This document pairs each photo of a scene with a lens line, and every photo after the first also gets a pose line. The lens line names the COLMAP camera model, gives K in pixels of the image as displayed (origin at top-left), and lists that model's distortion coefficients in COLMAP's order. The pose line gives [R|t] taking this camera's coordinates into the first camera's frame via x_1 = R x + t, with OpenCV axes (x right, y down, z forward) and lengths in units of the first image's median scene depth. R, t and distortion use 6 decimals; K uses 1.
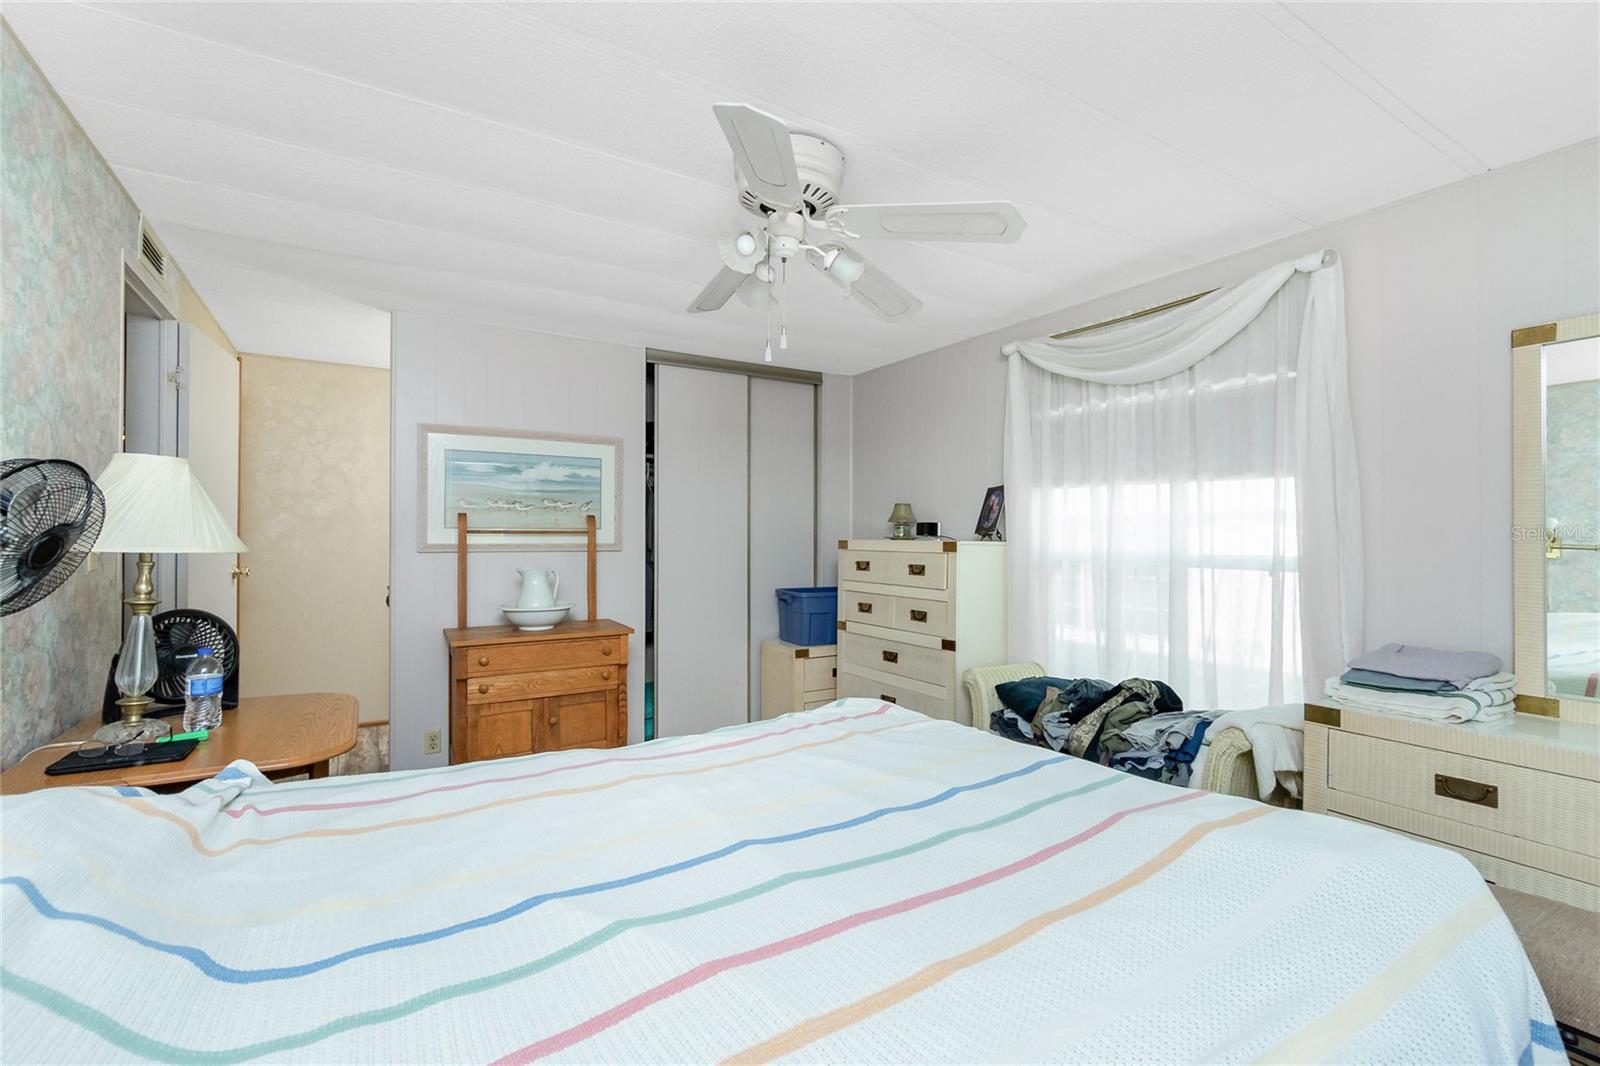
lens RADIAL K [[684.5, 0, 796.9], [0, 684.5, 528.2], [0, 0, 1]] dist [-0.002199, 0.000392]
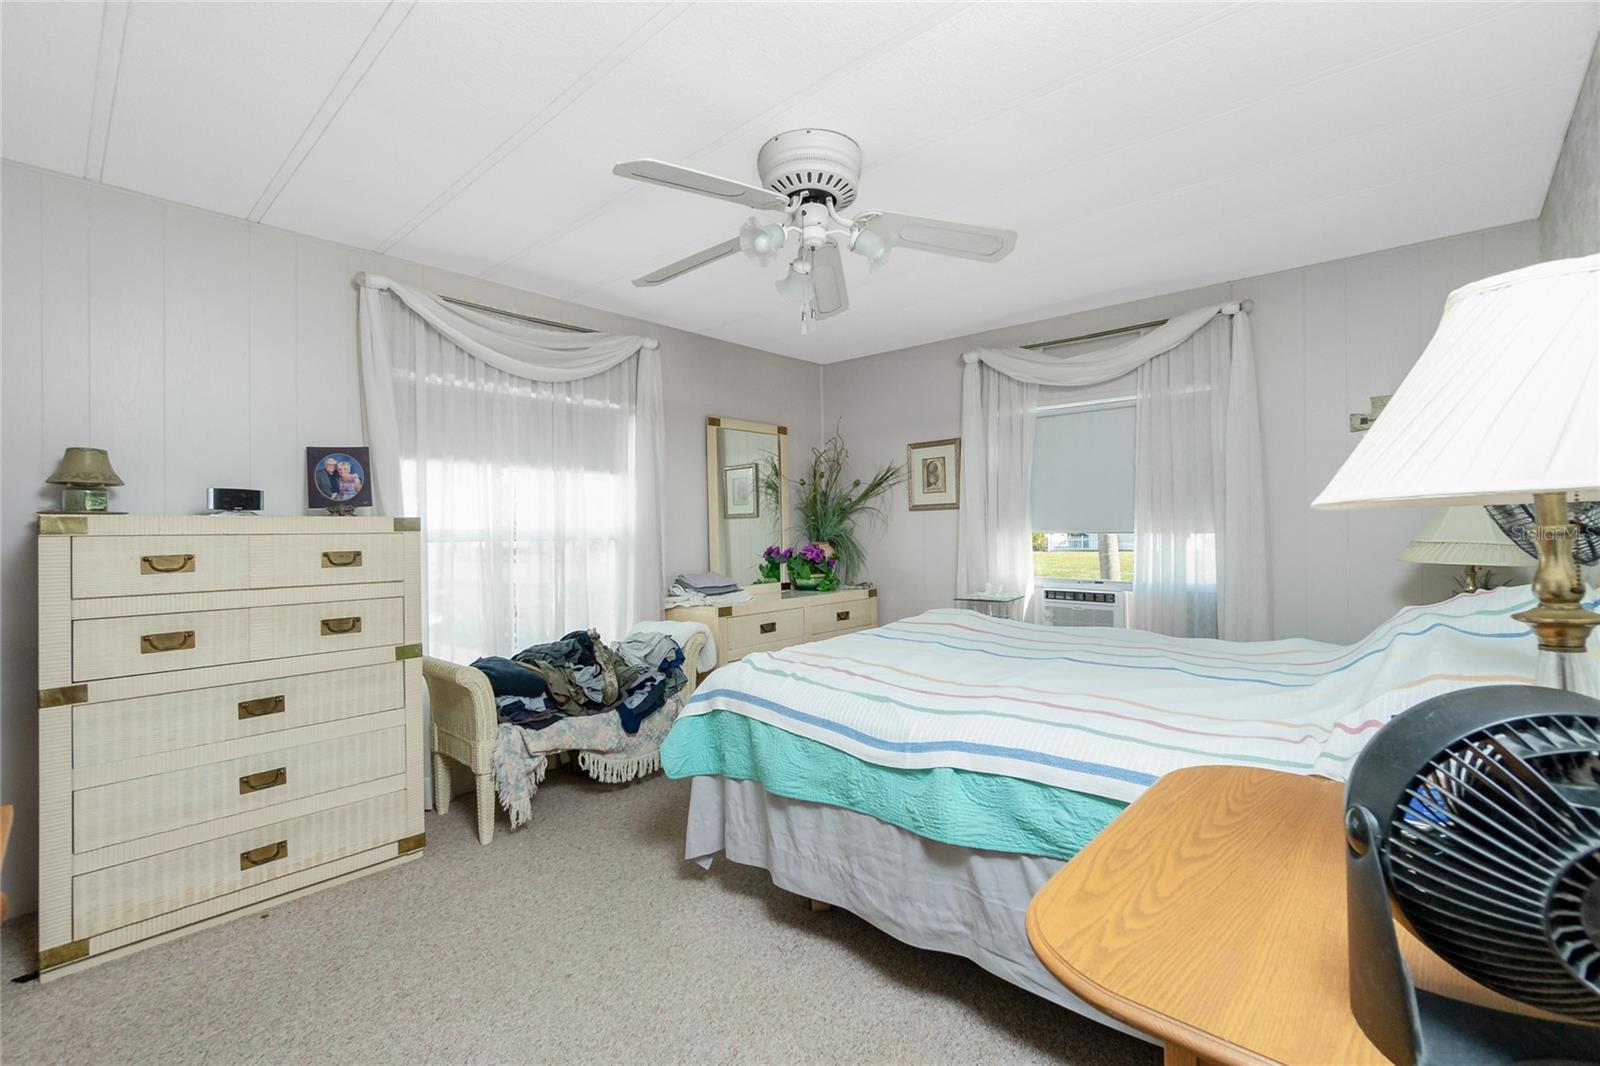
lens RADIAL K [[684.5, 0, 796.9], [0, 684.5, 528.2], [0, 0, 1]] dist [-0.002199, 0.000392]
pose [[-0.248261, 0.003225, 0.968688, -0.633160], [0.000863, 0.999995, -0.003109, 0.034624], [-0.968693, 0.000064, -0.248262, 0.766292]]
